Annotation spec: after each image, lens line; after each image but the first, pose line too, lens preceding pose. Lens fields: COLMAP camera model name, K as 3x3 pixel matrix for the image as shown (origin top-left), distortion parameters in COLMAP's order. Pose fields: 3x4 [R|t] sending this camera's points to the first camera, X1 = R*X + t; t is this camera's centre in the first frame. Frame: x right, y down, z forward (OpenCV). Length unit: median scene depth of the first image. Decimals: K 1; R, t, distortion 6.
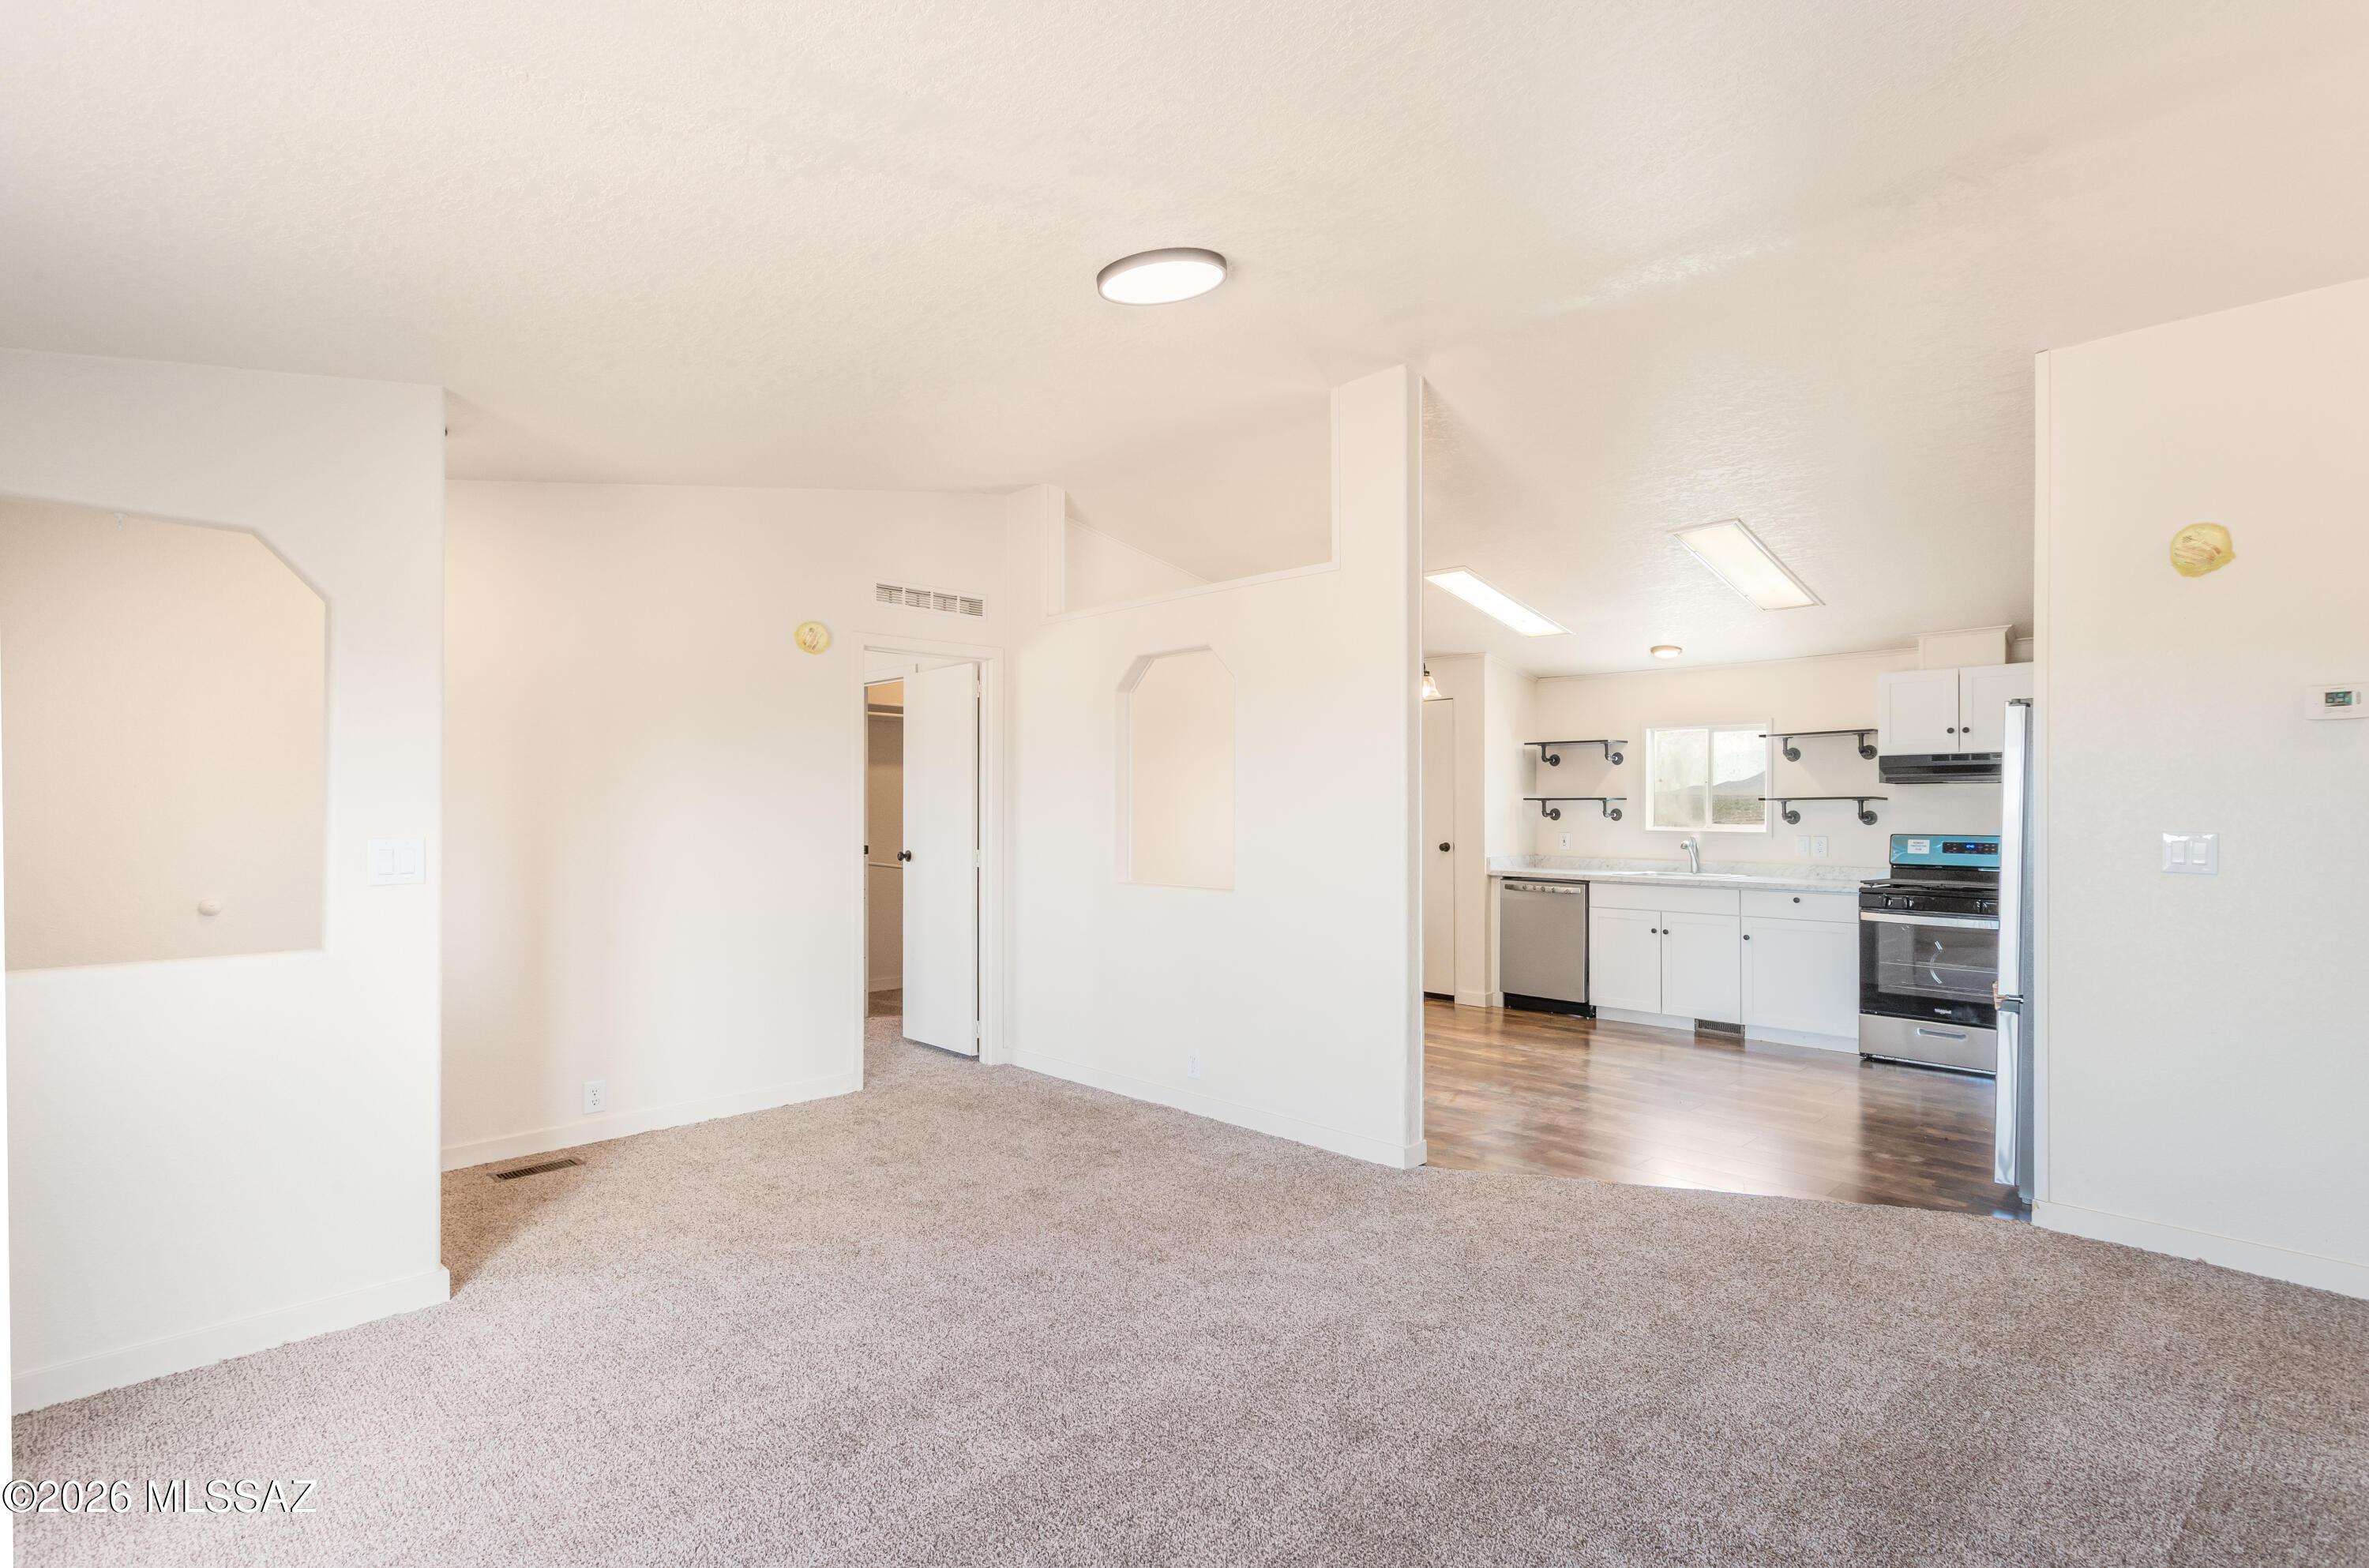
lens RADIAL K [[1157.1, 0, 1190.6], [0, 1157.1, 802.5], [0, 0, 1]] dist [0.014831, 0.000345]
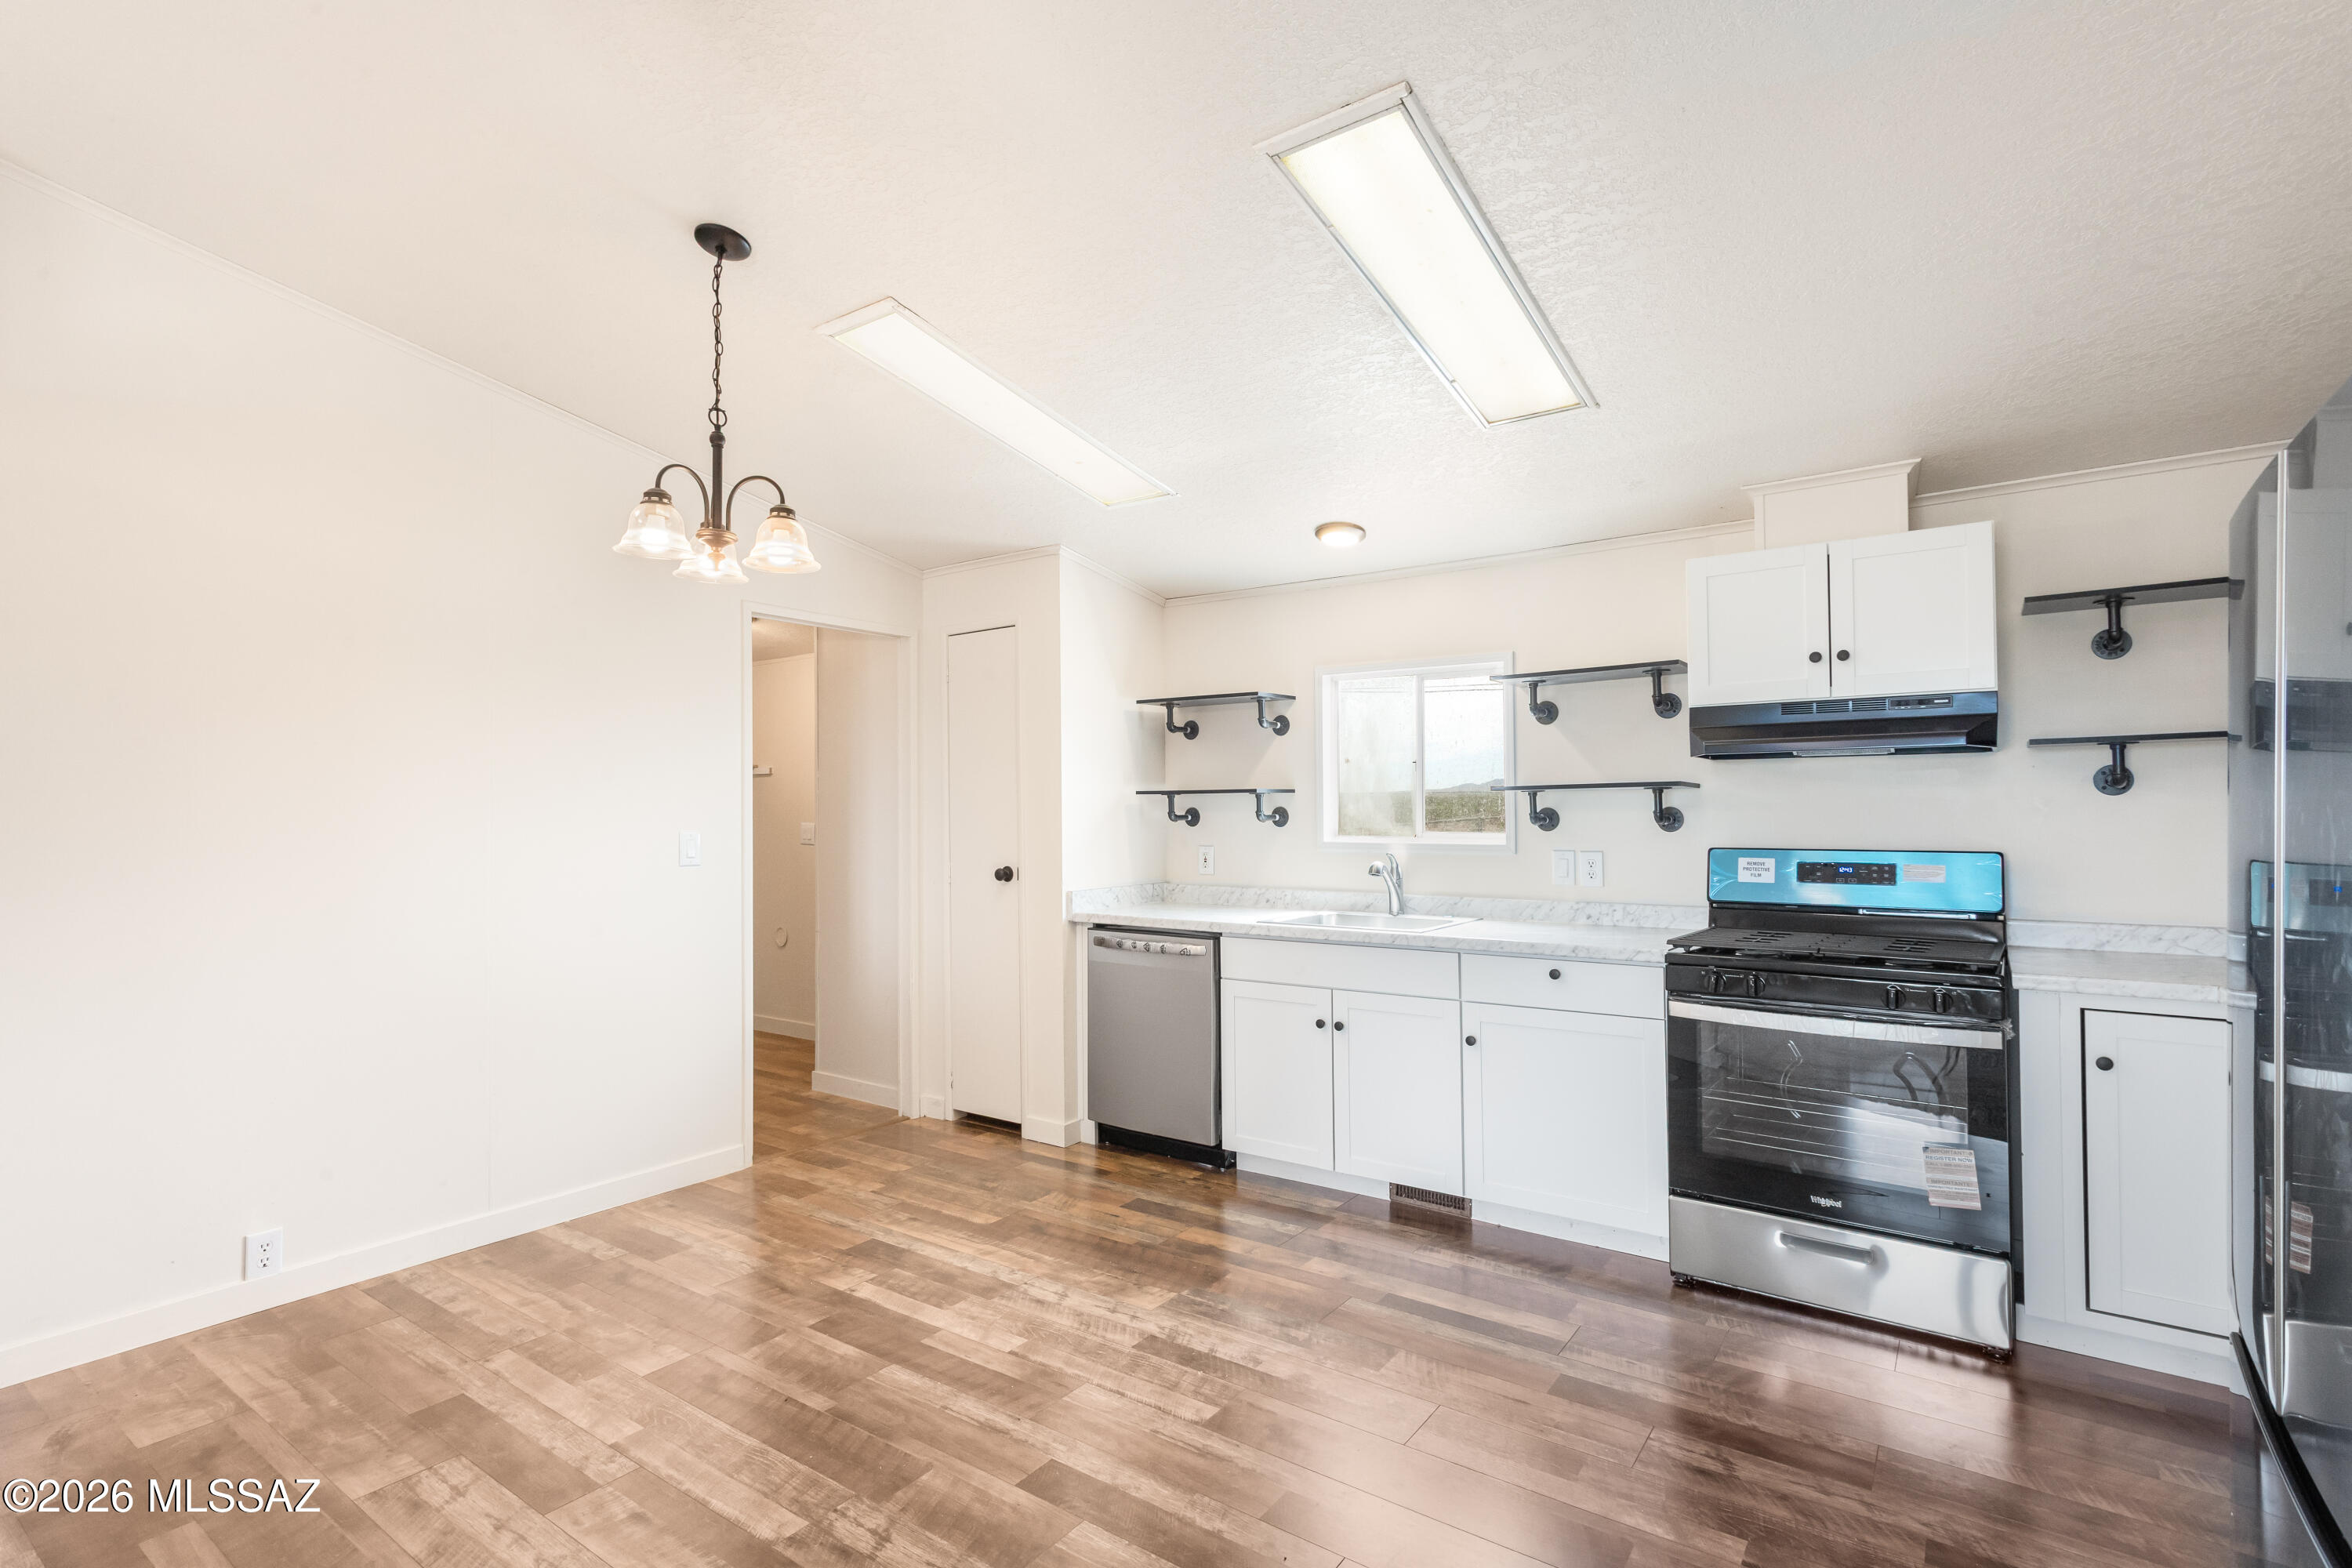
lens RADIAL K [[1125.5, 0, 1176.0], [0, 1125.5, 784.0], [0, 0, 1]] dist [0.004513, -0.000224]
pose [[0.987731, -0.006422, 0.156032, 0.246054], [0.008970, 0.999838, -0.015632, 0.002240], [-0.155906, 0.016839, 0.987628, 0.470346]]
